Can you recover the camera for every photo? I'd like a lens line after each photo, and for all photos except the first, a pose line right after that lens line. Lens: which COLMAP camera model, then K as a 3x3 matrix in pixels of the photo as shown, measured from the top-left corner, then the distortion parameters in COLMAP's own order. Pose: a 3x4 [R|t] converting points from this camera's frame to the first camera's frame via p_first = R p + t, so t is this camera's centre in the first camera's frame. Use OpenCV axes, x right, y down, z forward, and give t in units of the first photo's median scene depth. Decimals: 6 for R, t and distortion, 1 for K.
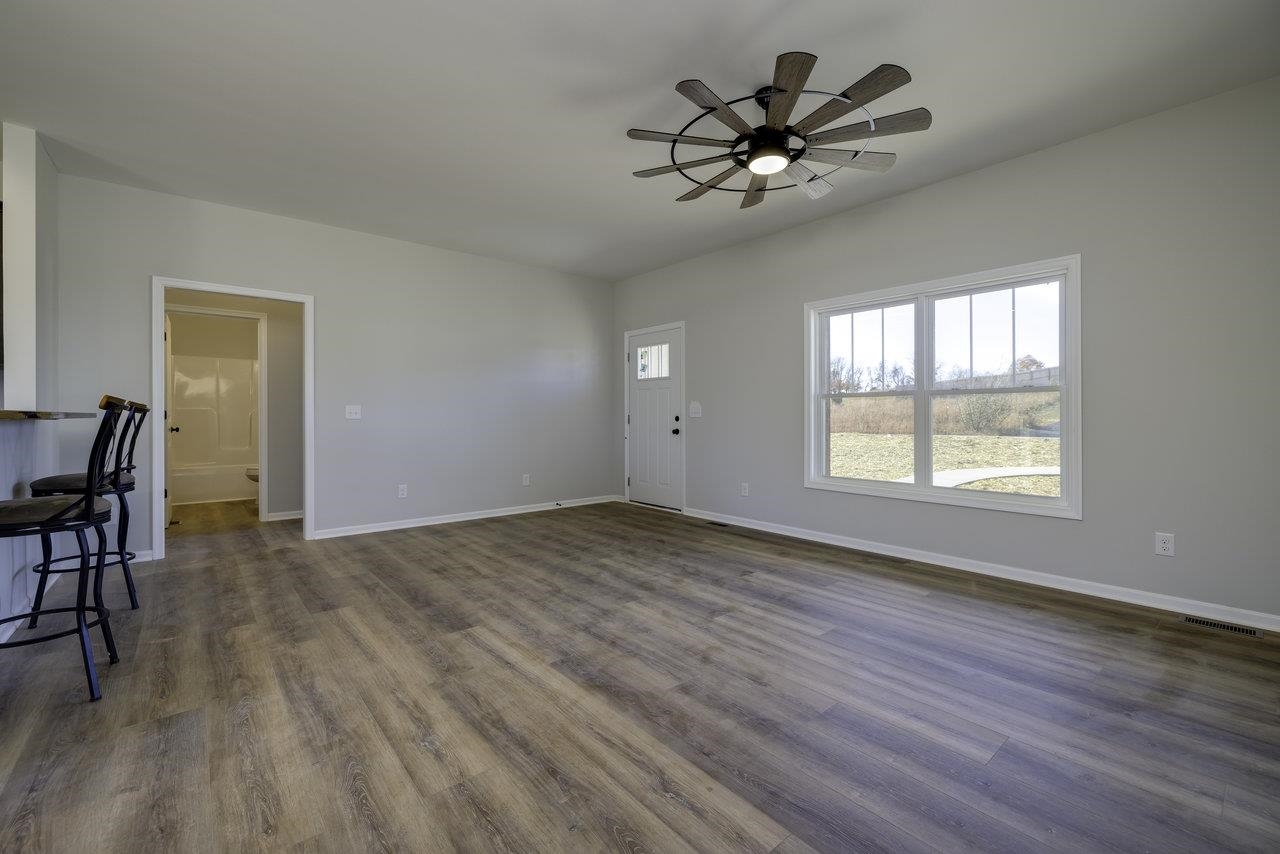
lens RADIAL K [[537.1, 0, 636.2], [0, 537.1, 427.0], [0, 0, 1]] dist [-0.002163, -0.000190]
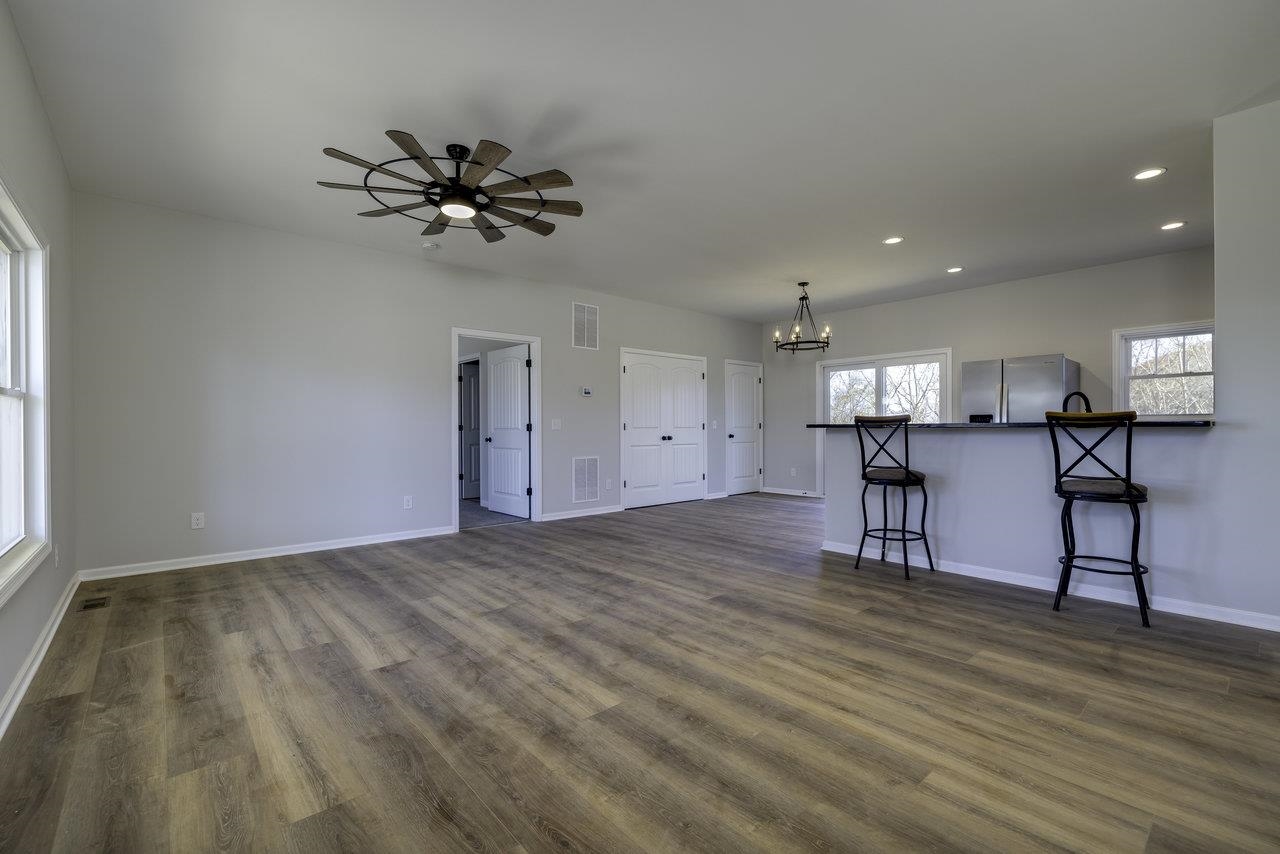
lens RADIAL K [[548.1, 0, 633.3], [0, 548.1, 430.8], [0, 0, 1]] dist [-0.002278, -0.000060]
pose [[-0.999766, 0.005389, -0.020951, -0.102305], [0.004826, 0.999628, 0.026862, -0.043798], [0.021088, 0.026755, -0.999420, 2.195158]]
